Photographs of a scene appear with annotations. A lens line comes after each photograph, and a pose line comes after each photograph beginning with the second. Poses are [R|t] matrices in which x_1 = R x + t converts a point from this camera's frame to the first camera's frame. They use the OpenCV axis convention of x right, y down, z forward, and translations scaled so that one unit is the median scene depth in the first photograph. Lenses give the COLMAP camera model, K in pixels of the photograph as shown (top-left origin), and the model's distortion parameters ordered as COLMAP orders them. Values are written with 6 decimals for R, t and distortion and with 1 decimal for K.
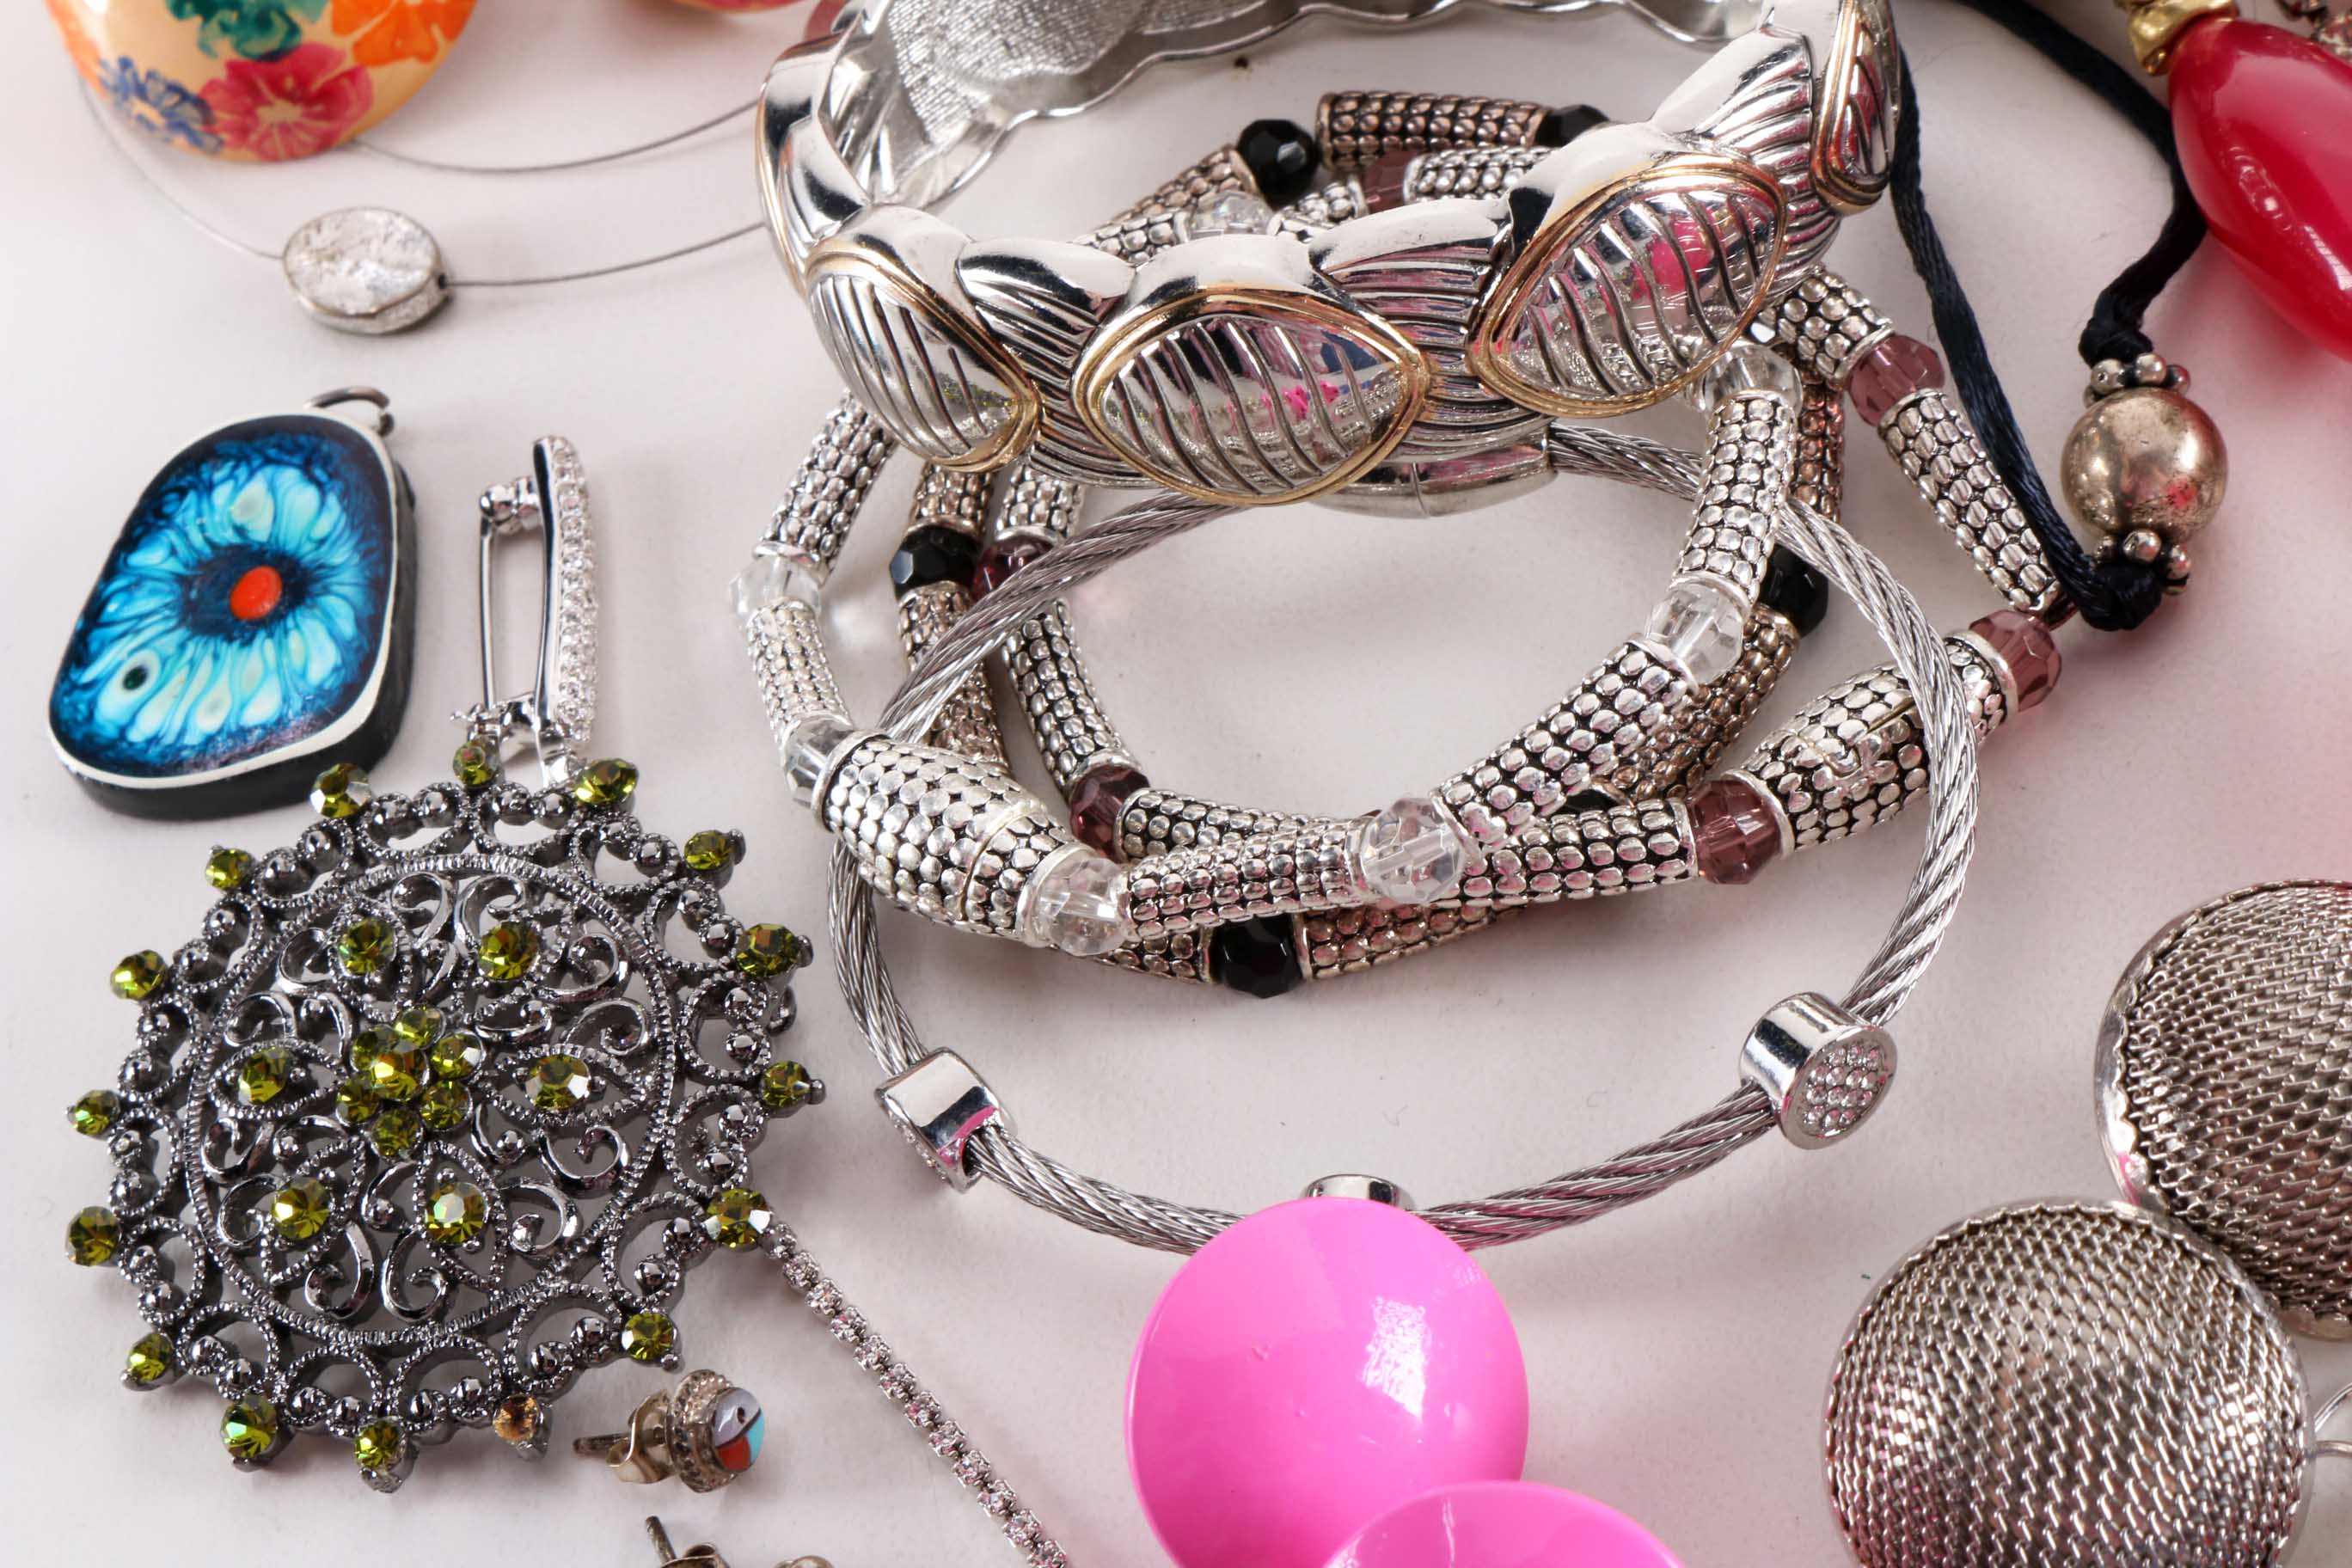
lens RADIAL K [[5633.6, 0, 1176.0], [0, 5633.6, 784.0], [0, 0, 1]] dist [0.008349, 0.239186]
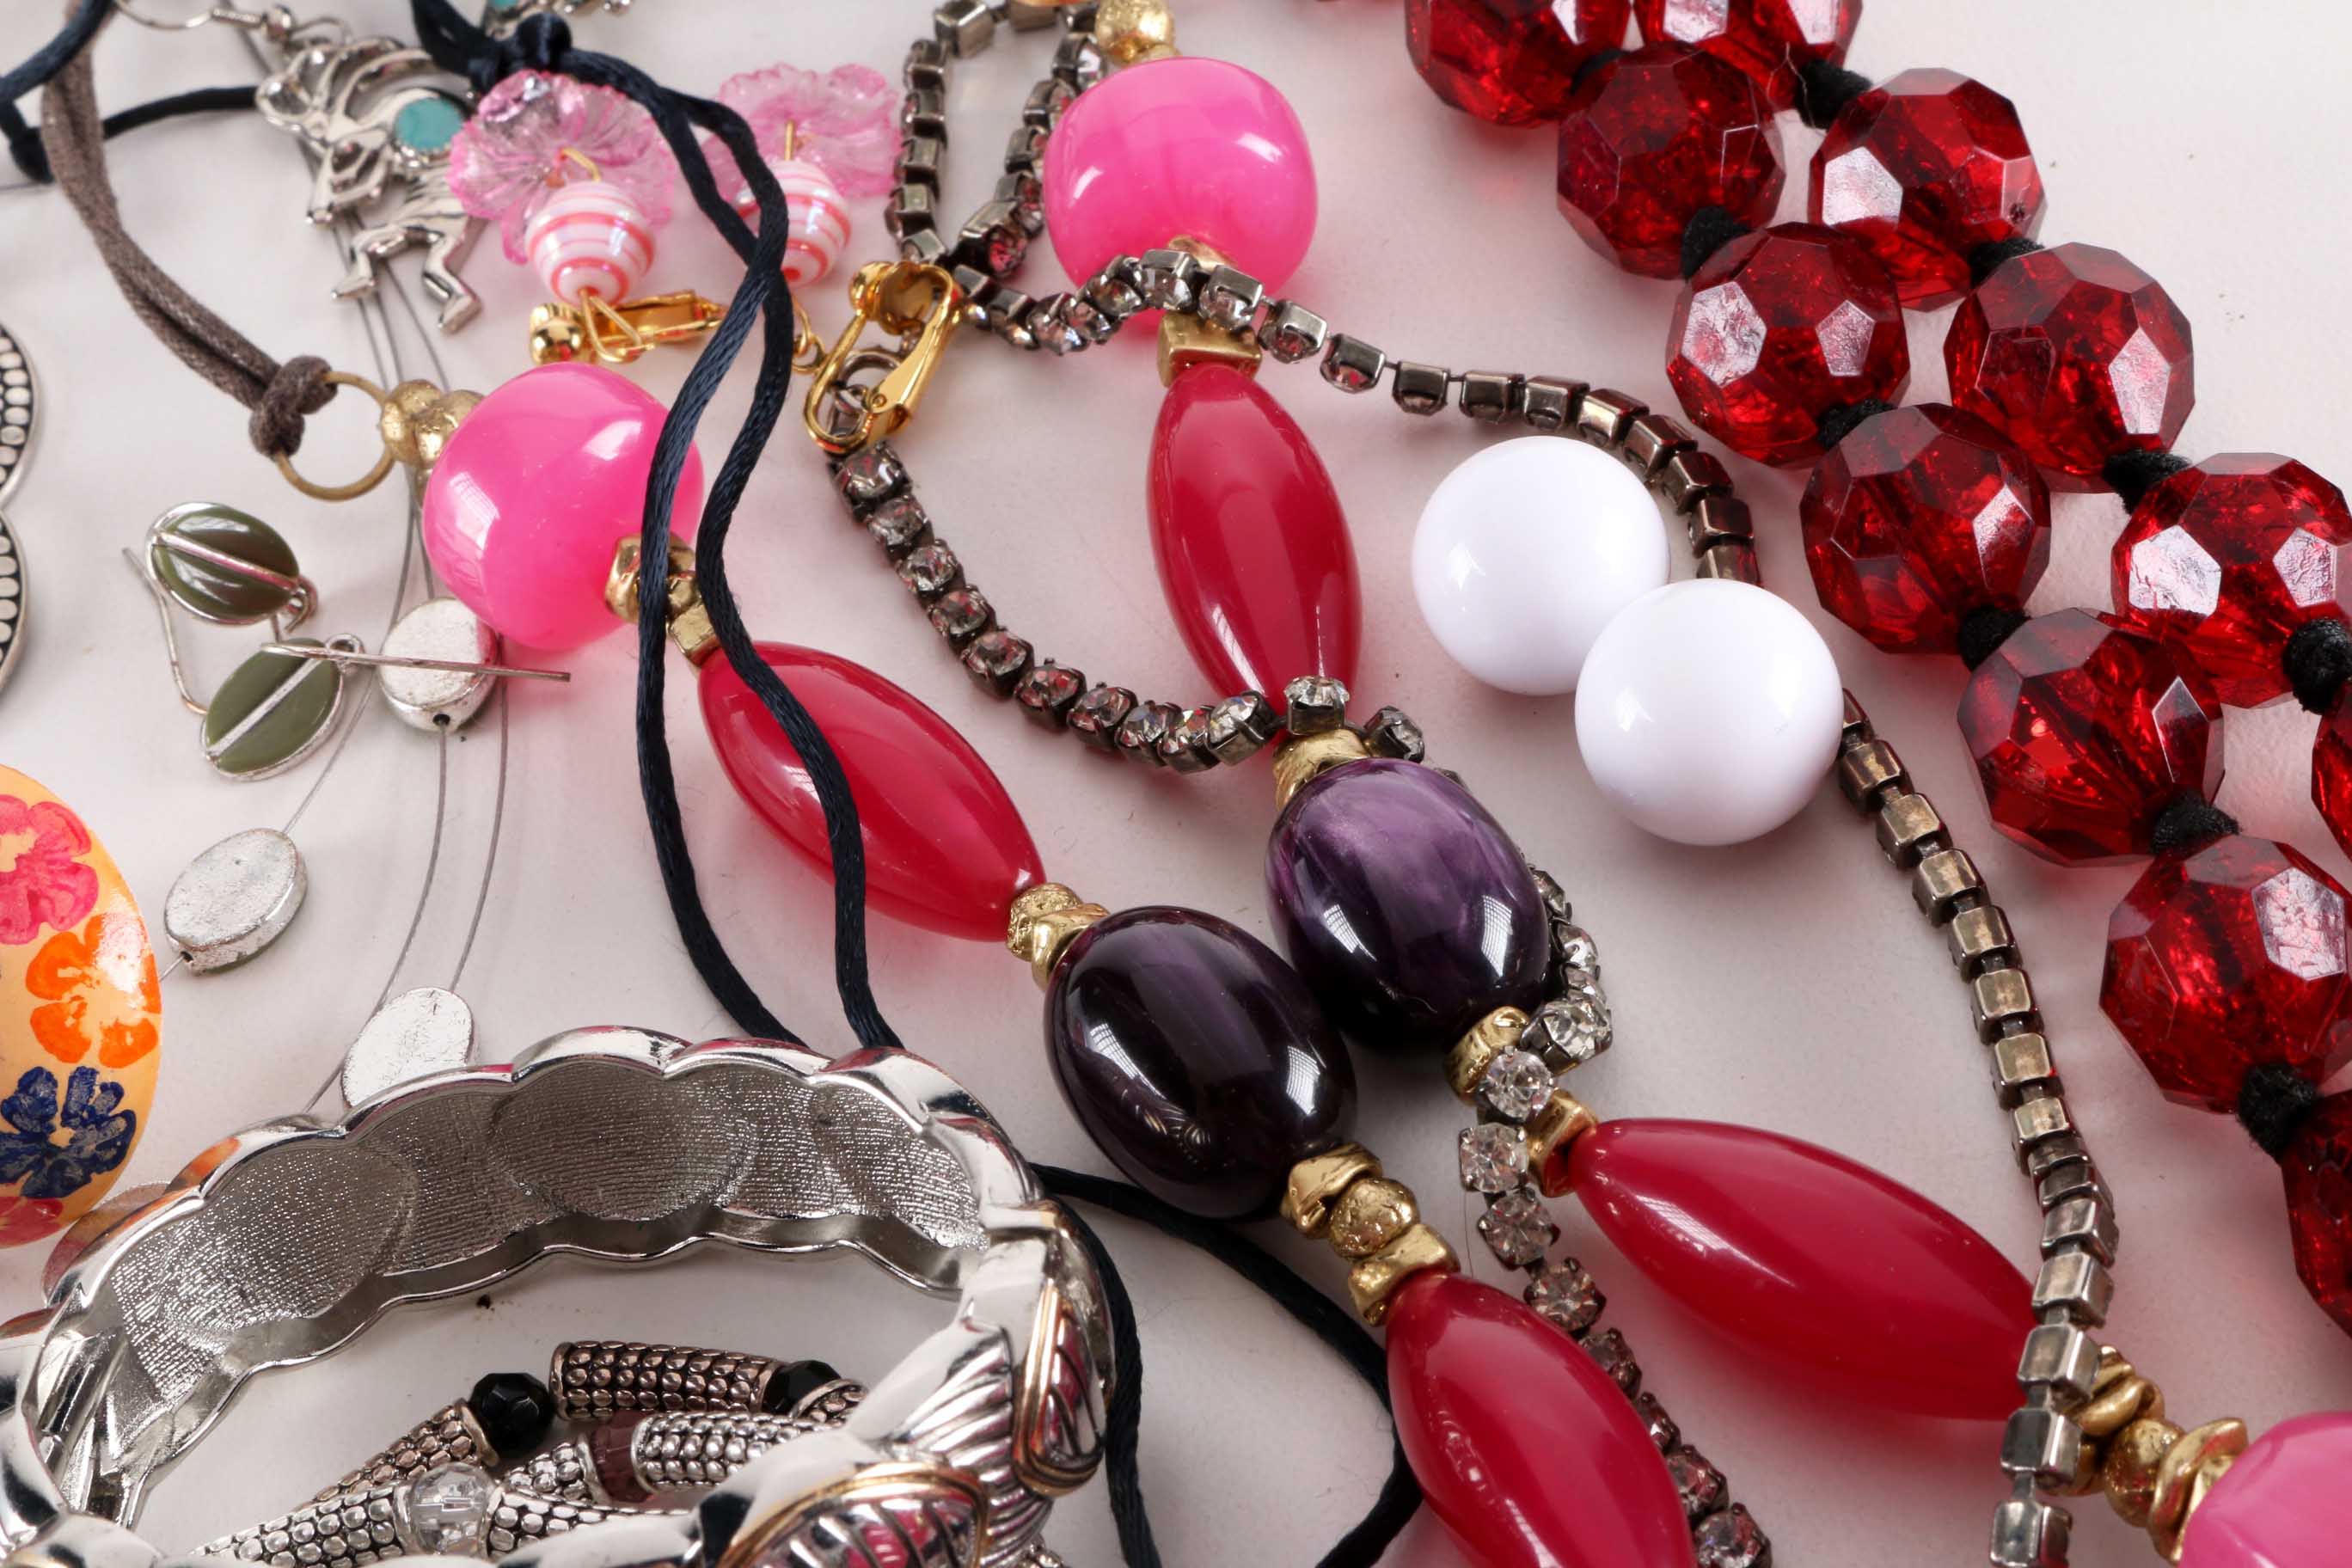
lens RADIAL K [[5633.6, 0, 1176.0], [0, 5633.6, 784.0], [0, 0, 1]] dist [0.008349, 0.239186]
pose [[0.997133, -0.017864, 0.073534, 0.070481], [0.027496, 0.990849, -0.132142, -0.095731], [-0.070501, 0.133785, 0.988499, -0.001113]]
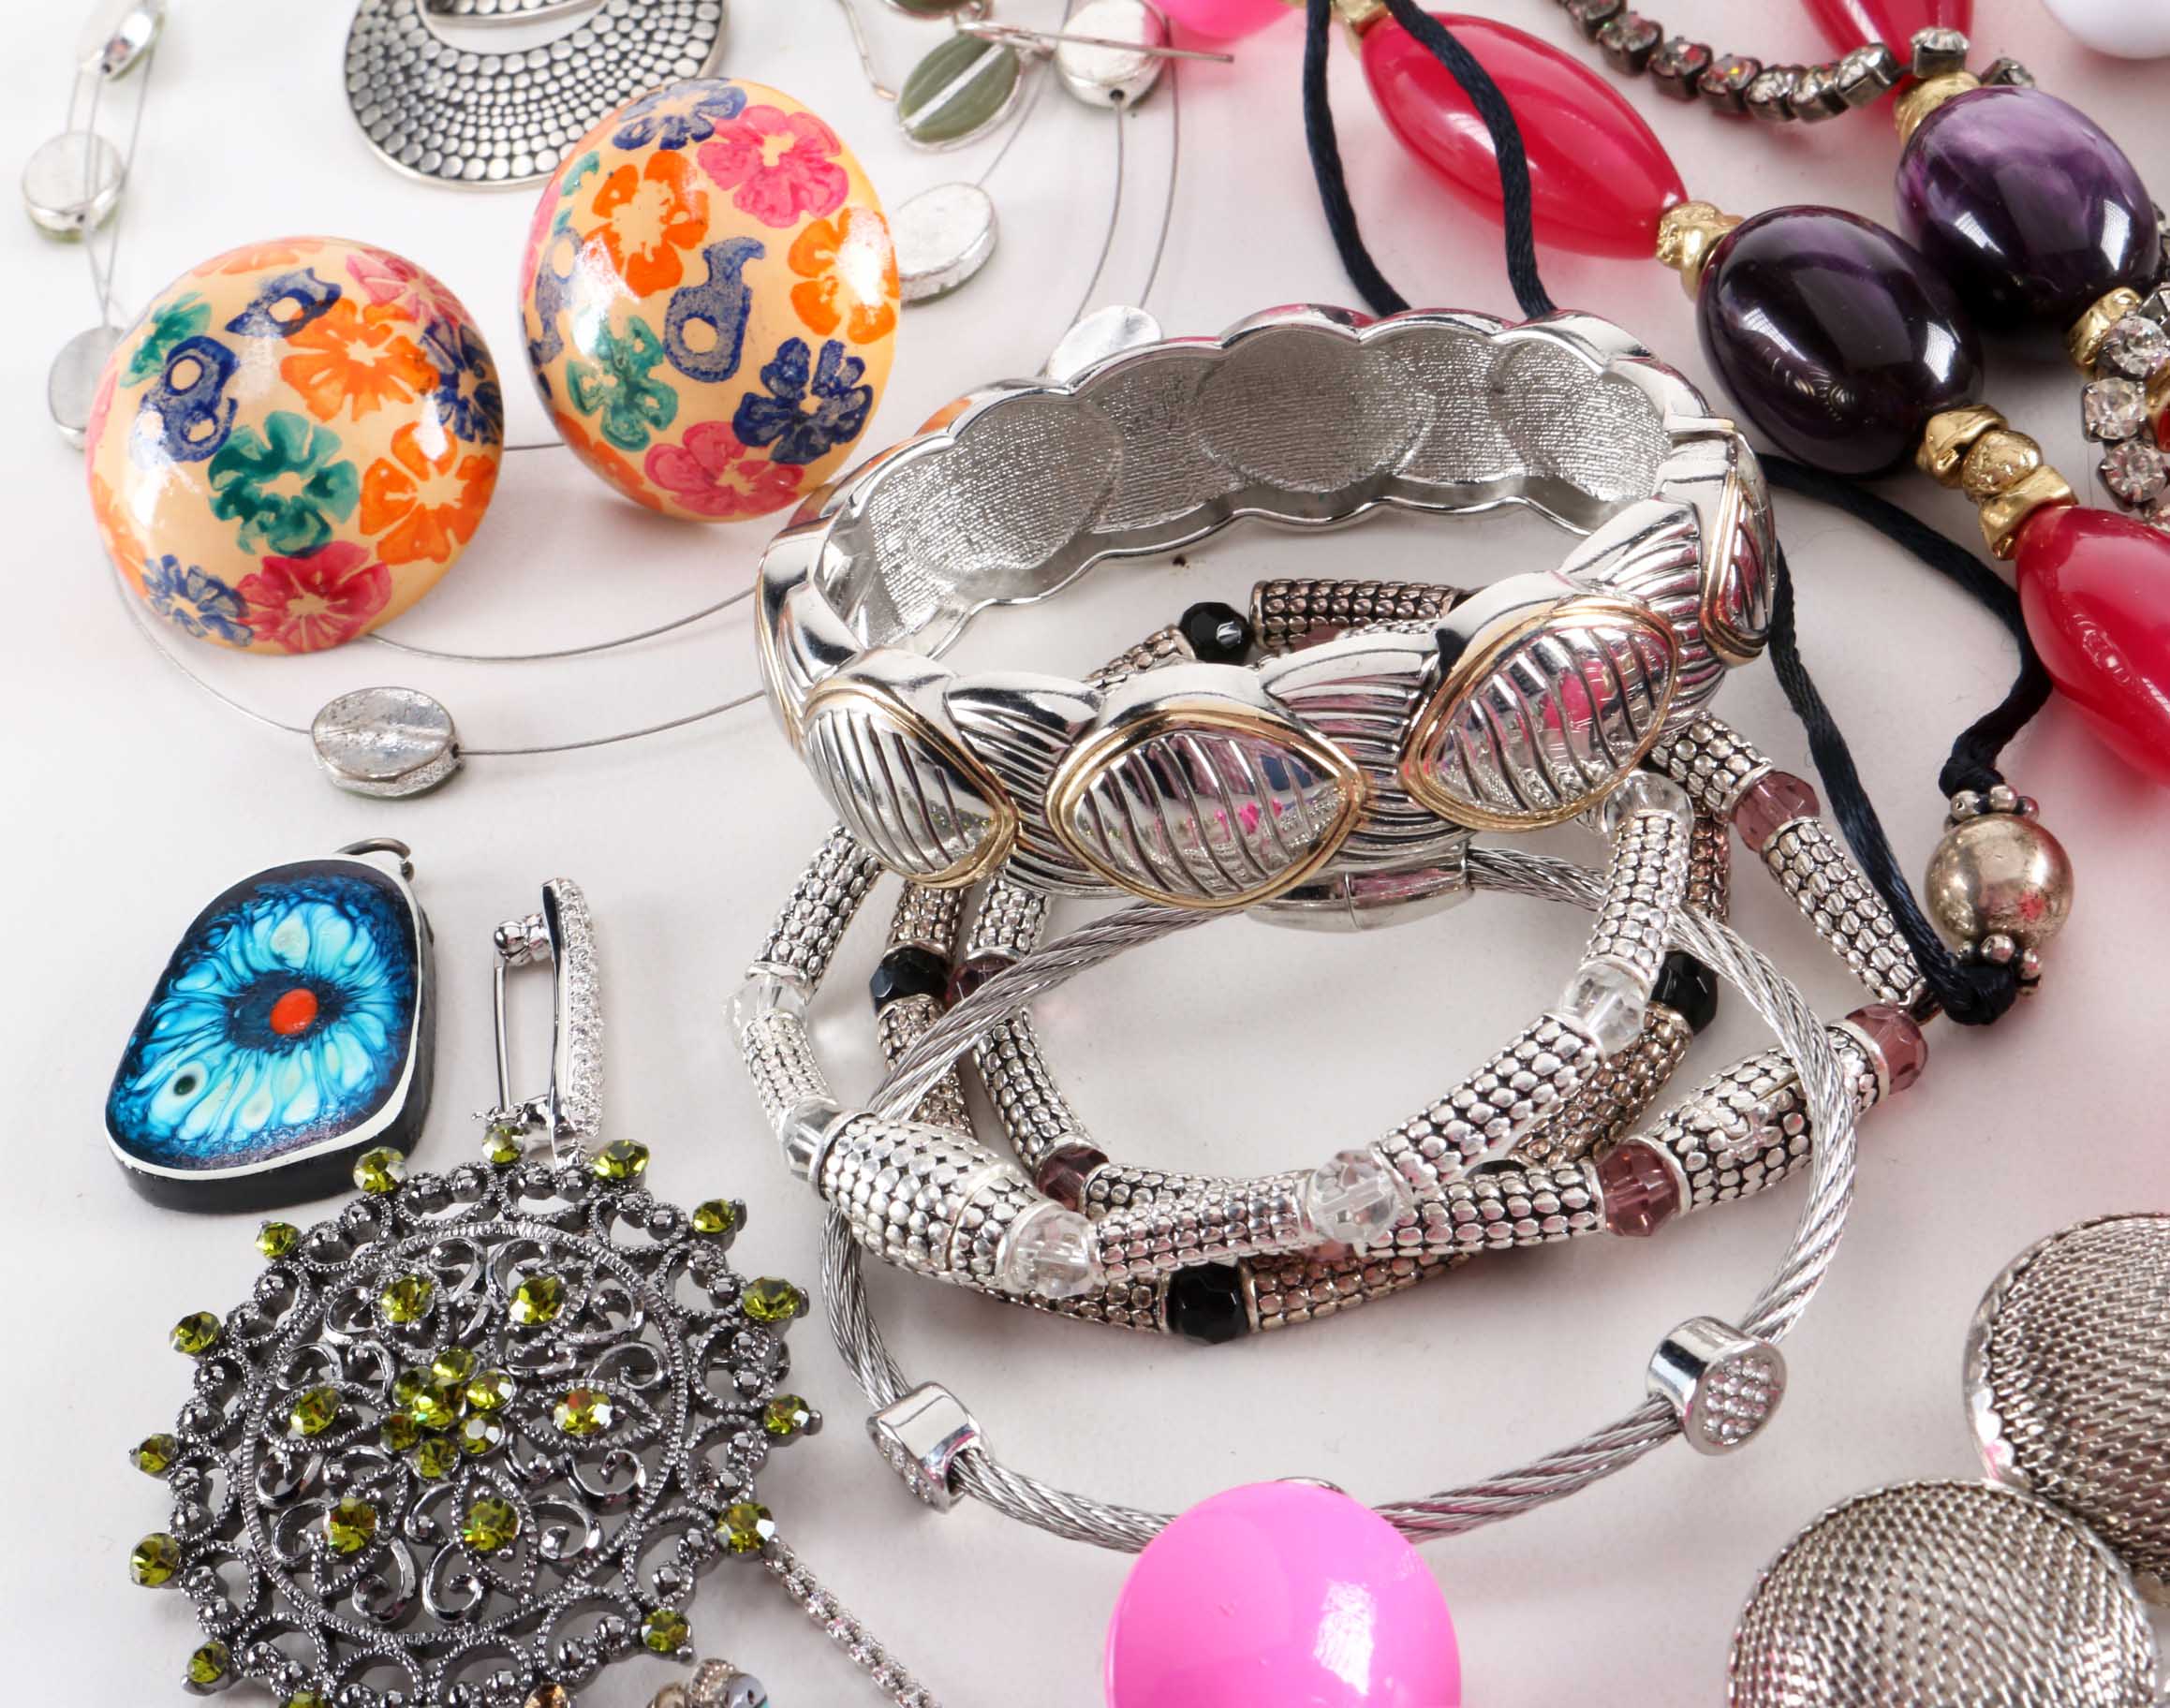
lens RADIAL K [[6056.0, 0, 891.1], [0, 6056.0, 848.1], [0, 0, 1]] dist [0.011719, 0.518449]
pose [[0.999901, 0.008911, -0.010903, -0.036236], [-0.010306, 0.990736, -0.135407, 0.103425], [0.009595, 0.135506, 0.990730, -0.202051]]
